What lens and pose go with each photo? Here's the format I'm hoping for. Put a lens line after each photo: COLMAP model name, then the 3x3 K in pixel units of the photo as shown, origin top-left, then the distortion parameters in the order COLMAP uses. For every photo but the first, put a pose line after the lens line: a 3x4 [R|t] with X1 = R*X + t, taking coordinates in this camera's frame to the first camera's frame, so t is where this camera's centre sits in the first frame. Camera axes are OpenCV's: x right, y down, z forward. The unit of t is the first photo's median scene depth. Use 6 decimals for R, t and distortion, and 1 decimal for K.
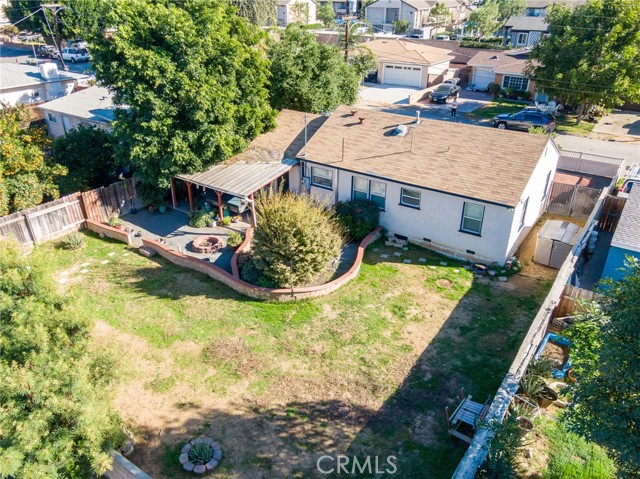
lens RADIAL K [[497.2, 0, 320.0], [0, 497.2, 239.5], [0, 0, 1]] dist [0.030058, -0.000045]
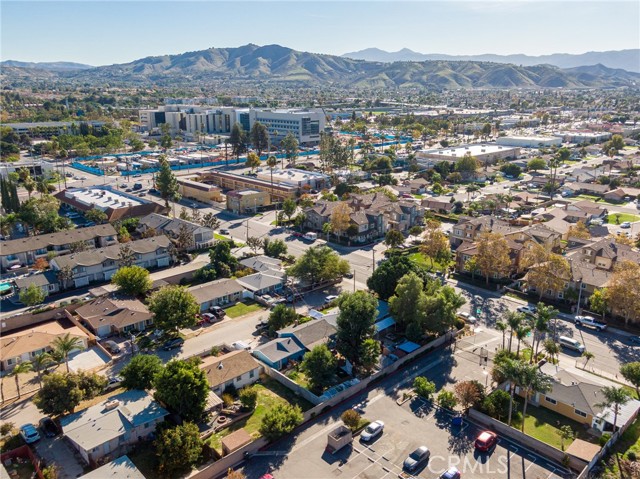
lens RADIAL K [[520.6, 0, 320.0], [0, 520.6, 239.5], [0, 0, 1]] dist [0.045739, 0.005551]
pose [[0.205857, -0.283081, 0.936743, -3.498537], [0.449153, 0.877792, 0.166561, -1.551265], [-0.869416, 0.386453, 0.307846, -1.395403]]
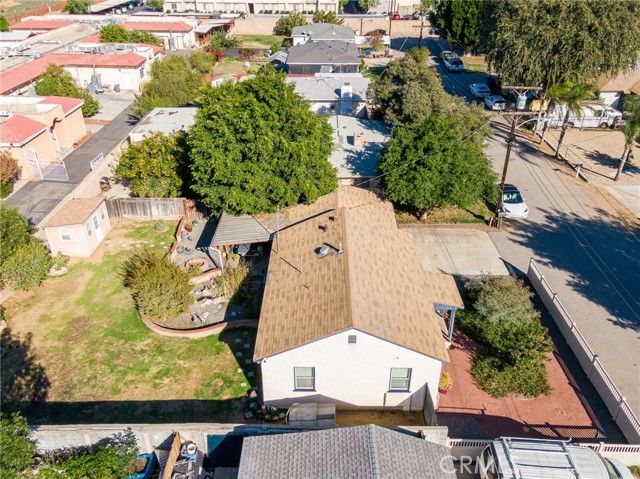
lens RADIAL K [[520.6, 0, 320.0], [0, 520.6, 239.5], [0, 0, 1]] dist [0.045739, 0.005551]
pose [[0.560833, 0.412100, -0.718081, 1.048534], [-0.379764, 0.898743, 0.219180, -0.537098], [0.735694, 0.149778, 0.660546, 0.291441]]
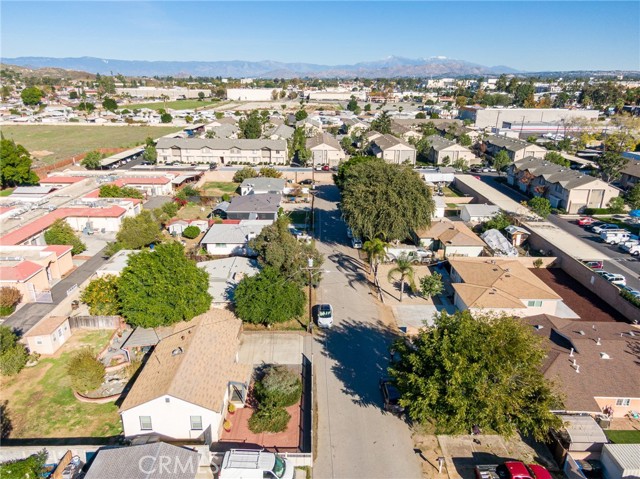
lens RADIAL K [[458.7, 0, 320.0], [0, 458.7, 239.5], [0, 0, 1]] dist [0.047648, -0.029704]
pose [[0.574315, 0.272707, -0.771877, 1.934403], [-0.382779, 0.922918, 0.041264, -1.009114], [0.723632, 0.271759, 0.634432, 0.172986]]
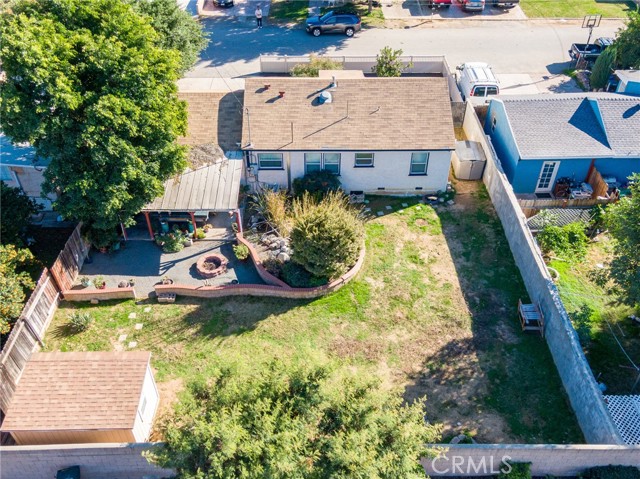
lens RADIAL K [[576.7, 0, 320.0], [0, 576.7, 239.5], [0, 0, 1]] dist [0.052744, 0.007268]
pose [[0.815676, -0.375900, 0.439741, -0.571464], [0.264472, 0.918343, 0.294451, -0.342994], [-0.514517, -0.123877, 0.848485, -0.102343]]
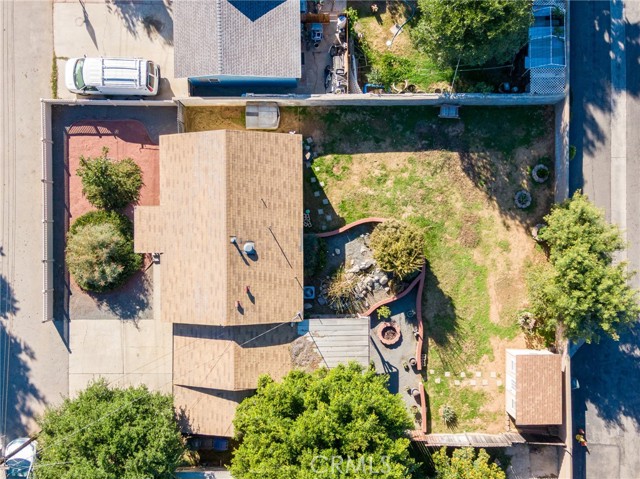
lens RADIAL K [[654.7, 0, 320.0], [0, 654.7, 239.5], [0, 0, 1]] dist [0.053817, -0.000885]
pose [[-0.571284, -0.820748, 0.002792, 0.089849], [0.391658, -0.269621, 0.879721, -1.644878], [-0.721276, 0.503664, 0.475483, 0.172584]]
